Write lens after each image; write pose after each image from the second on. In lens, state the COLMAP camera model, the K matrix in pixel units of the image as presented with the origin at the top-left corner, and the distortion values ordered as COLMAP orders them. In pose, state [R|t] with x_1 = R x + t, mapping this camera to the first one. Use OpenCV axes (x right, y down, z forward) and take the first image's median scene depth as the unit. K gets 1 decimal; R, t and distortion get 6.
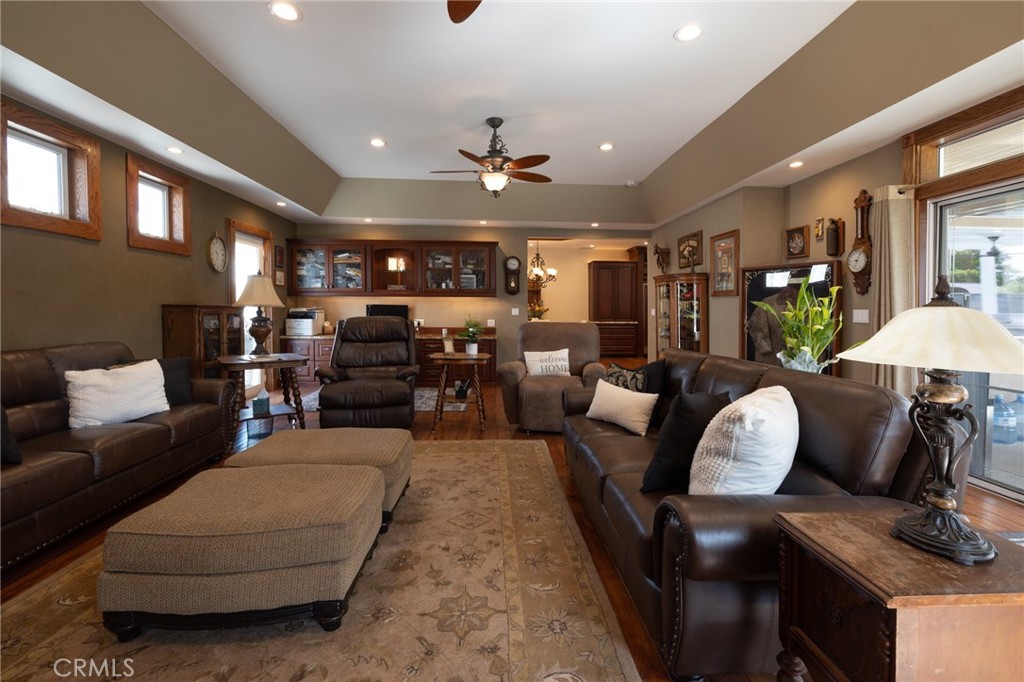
lens RADIAL K [[441.4, 0, 507.1], [0, 441.4, 318.9], [0, 0, 1]] dist [0.002011, 0.001020]
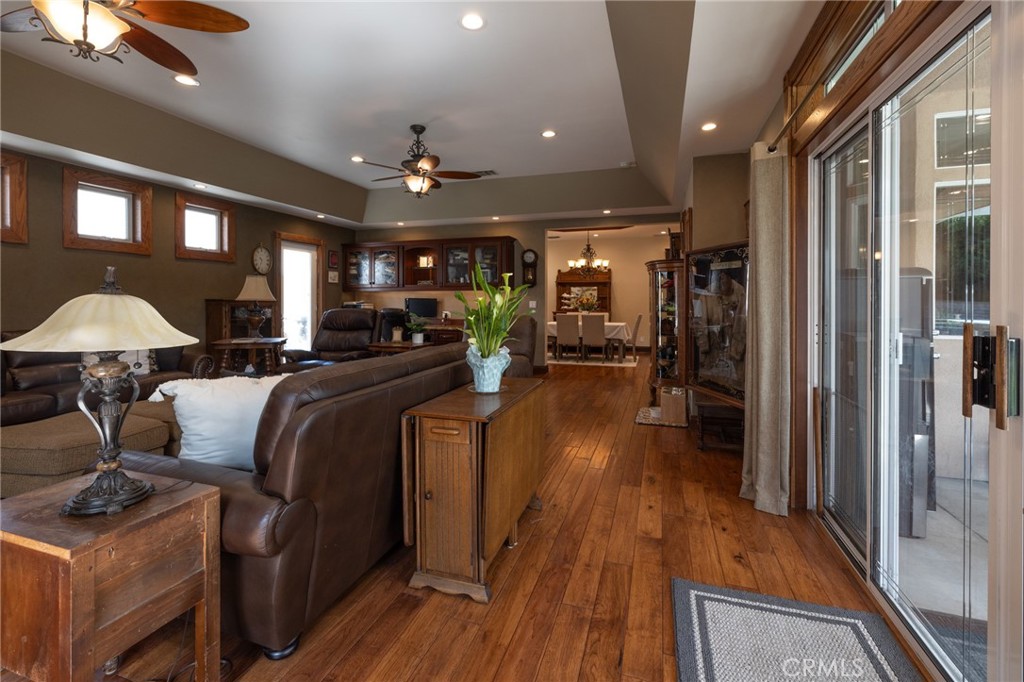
lens RADIAL K [[441.4, 0, 505.4], [0, 441.4, 306.3], [0, 0, 1]] dist [0.002011, 0.001020]
pose [[0.928527, -0.000845, -0.371264, 0.383079], [-0.004607, 0.999894, -0.013799, 0.002741], [0.371236, 0.014523, 0.928425, 0.052209]]
